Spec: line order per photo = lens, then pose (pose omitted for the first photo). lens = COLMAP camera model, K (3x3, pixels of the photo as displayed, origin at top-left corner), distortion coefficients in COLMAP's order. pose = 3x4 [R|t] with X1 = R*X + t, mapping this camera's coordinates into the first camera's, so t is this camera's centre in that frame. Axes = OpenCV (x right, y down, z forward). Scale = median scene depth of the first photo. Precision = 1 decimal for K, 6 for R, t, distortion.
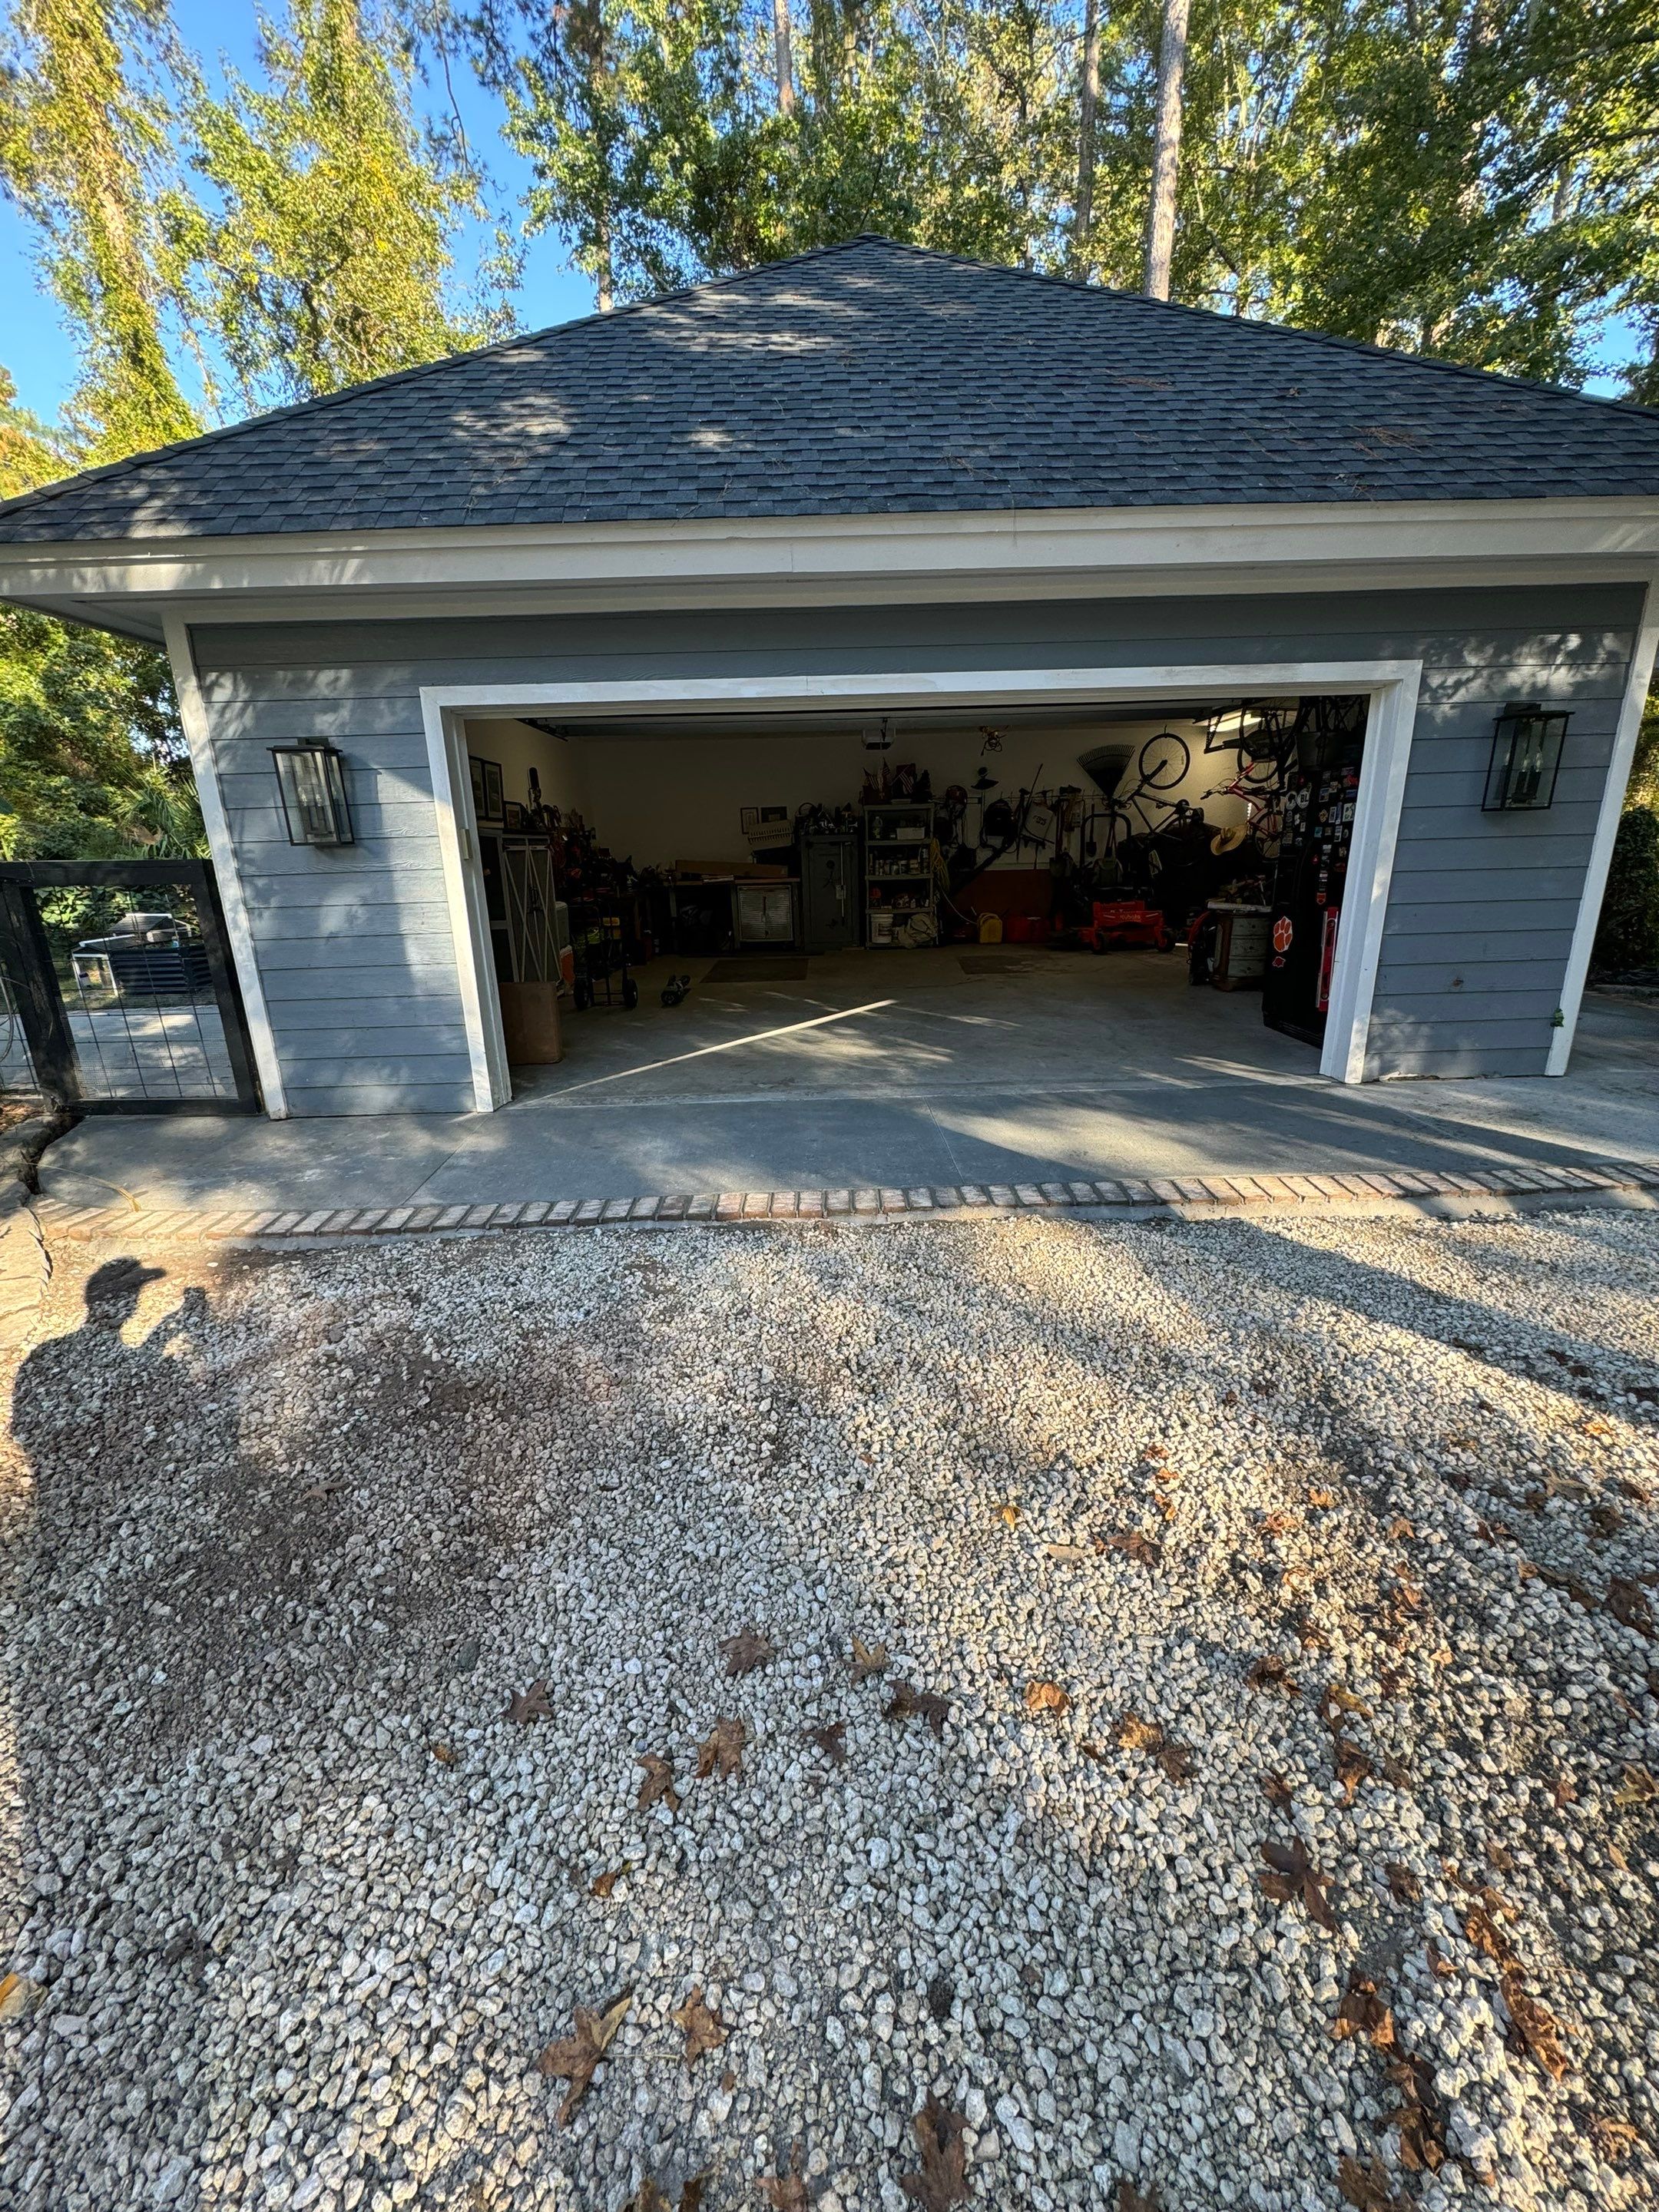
lens RADIAL K [[890.3, 0, 829.5], [0, 890.3, 1106.0], [0, 0, 1]] dist [-0.000684, -0.000067]
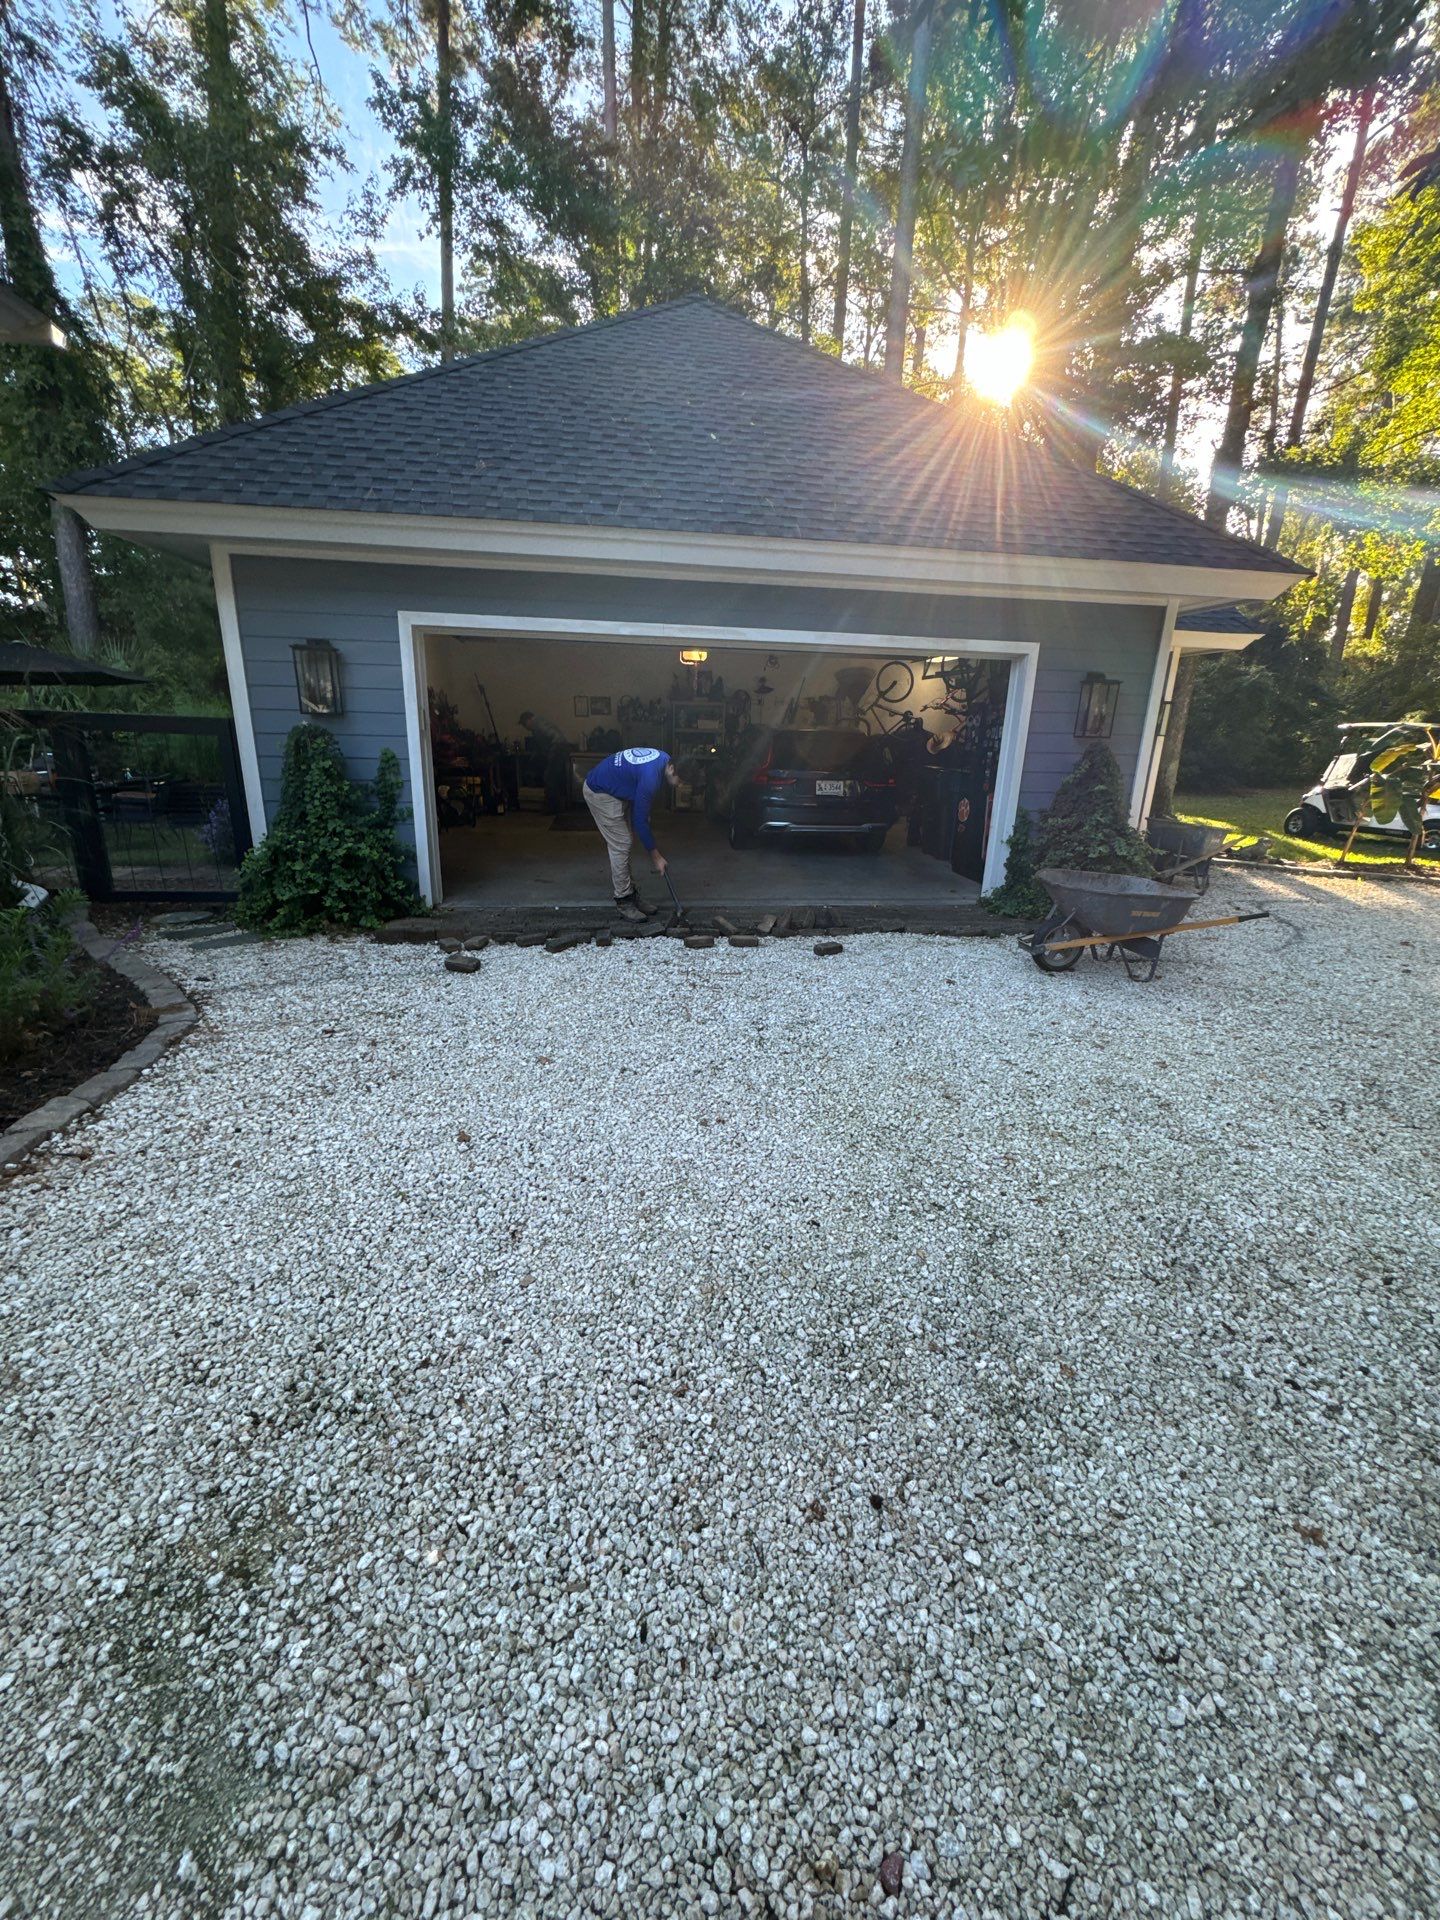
lens RADIAL K [[772.8, 0, 720.0], [0, 772.8, 960.0], [0, 0, 1]] dist [-0.000684, -0.000067]
pose [[0.990657, 0.017828, 0.135205, -0.073441], [-0.018819, 0.999805, 0.006054, 0.063068], [-0.135071, -0.008542, 0.990799, -0.249509]]
